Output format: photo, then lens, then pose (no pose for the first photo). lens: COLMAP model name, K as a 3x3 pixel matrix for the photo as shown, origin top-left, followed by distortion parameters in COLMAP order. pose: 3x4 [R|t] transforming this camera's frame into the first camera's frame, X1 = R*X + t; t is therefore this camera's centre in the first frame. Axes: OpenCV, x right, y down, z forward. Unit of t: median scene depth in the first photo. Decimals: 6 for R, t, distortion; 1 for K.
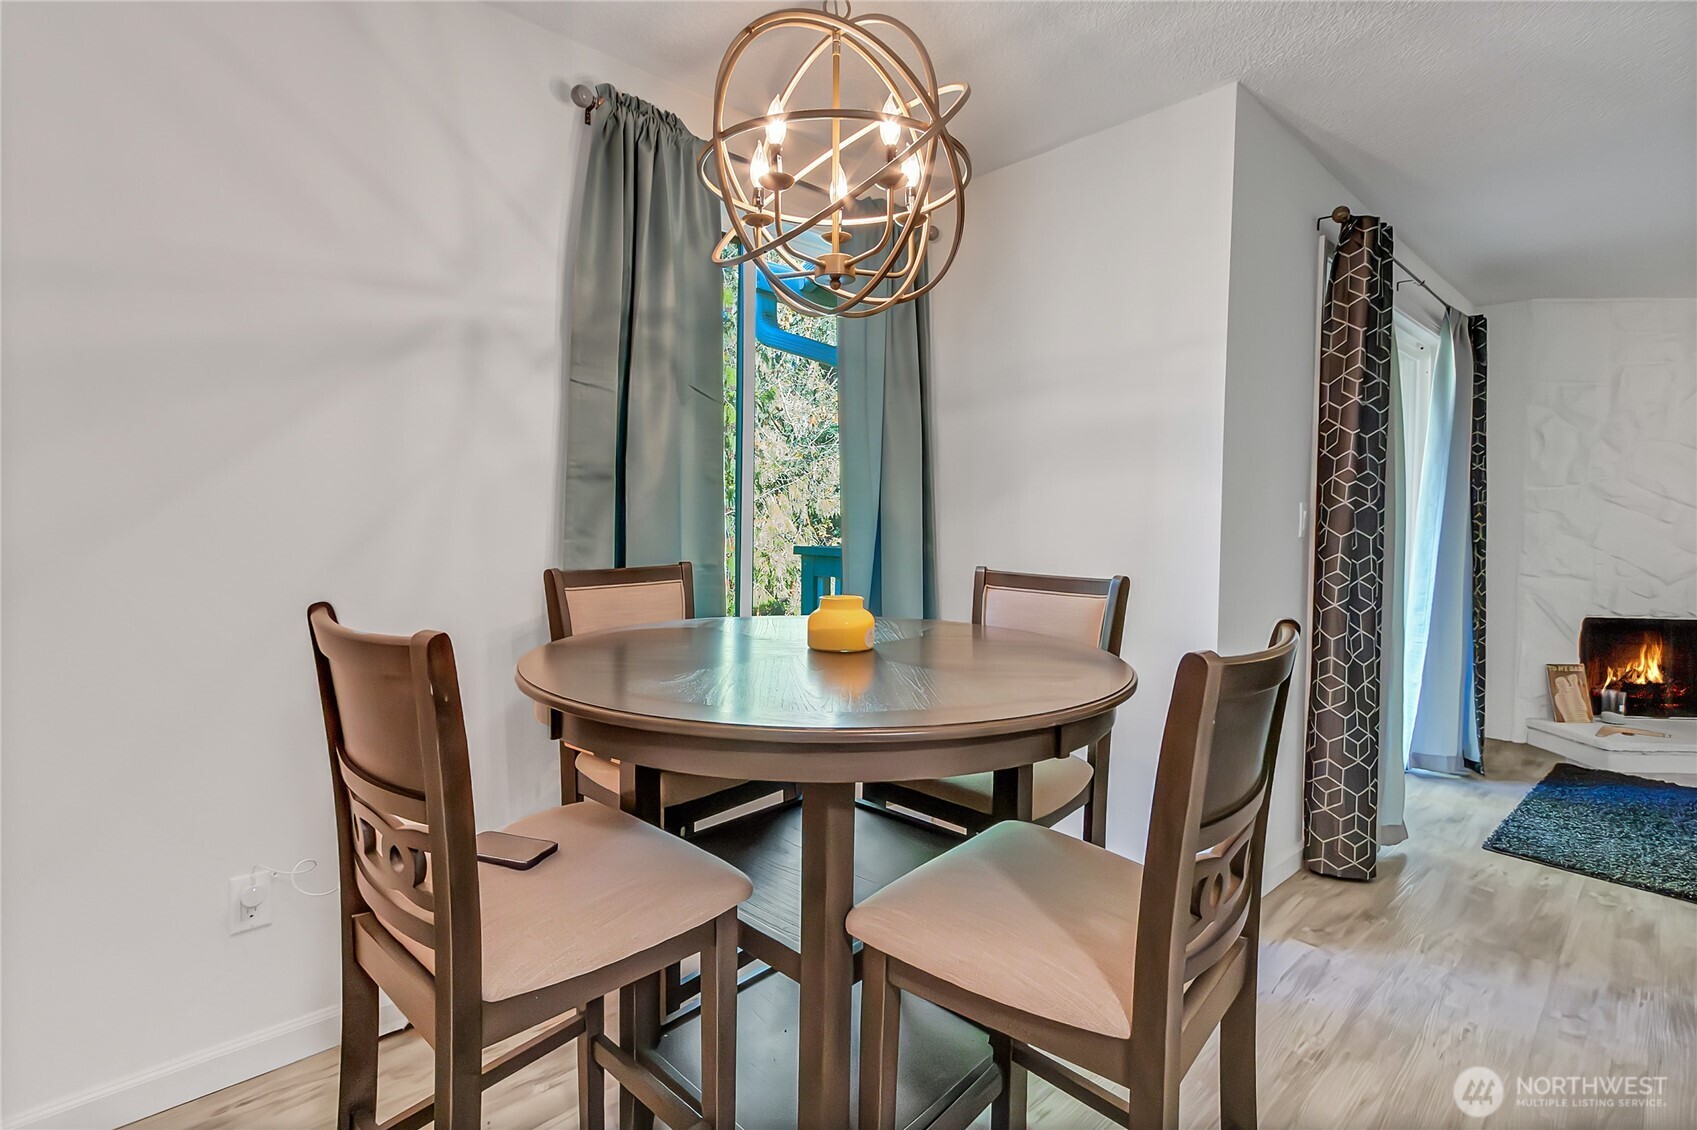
lens RADIAL K [[854.7, 0, 846.6], [0, 854.7, 543.2], [0, 0, 1]] dist [0.001751, -0.000386]
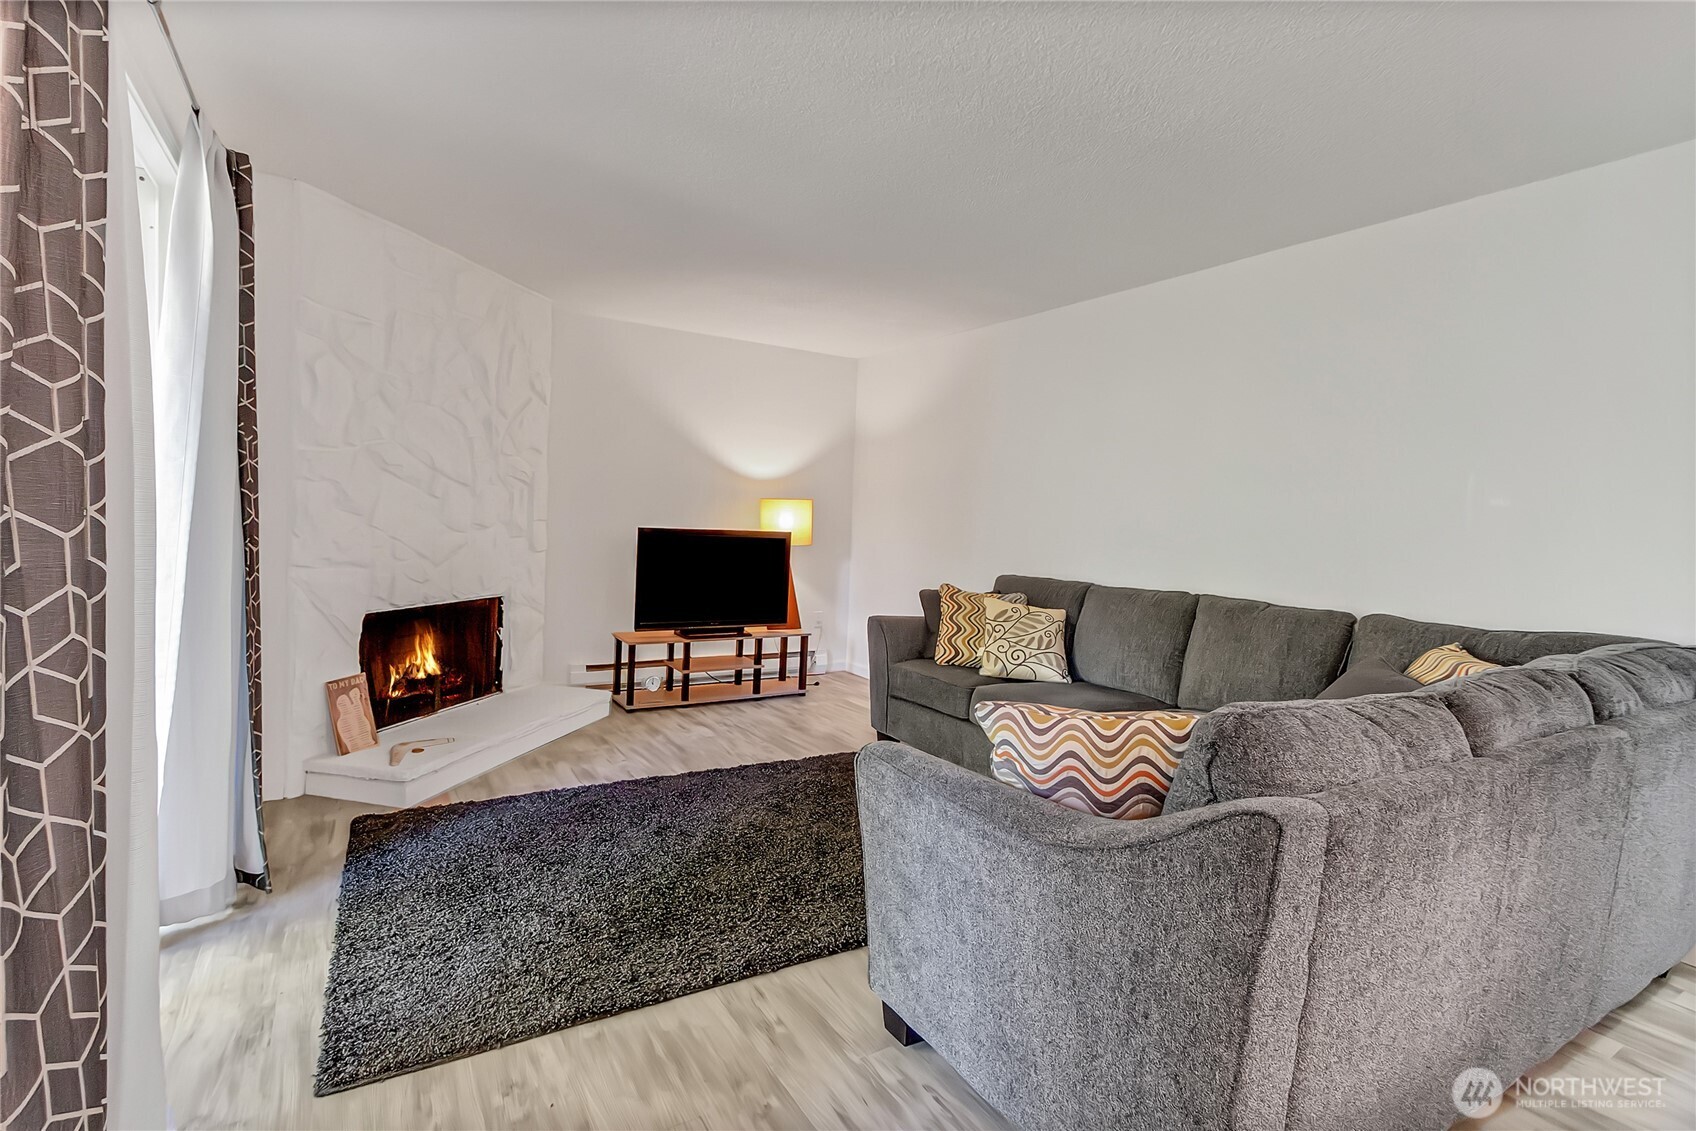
lens RADIAL K [[836.2, 0, 847.0], [0, 836.2, 544.6], [0, 0, 1]] dist [0.021574, -0.021221]
pose [[0.252005, -0.036957, 0.967020, 0.251644], [-0.001954, 0.999249, 0.038698, -0.010975], [-0.967724, -0.011642, 0.251744, 0.420065]]
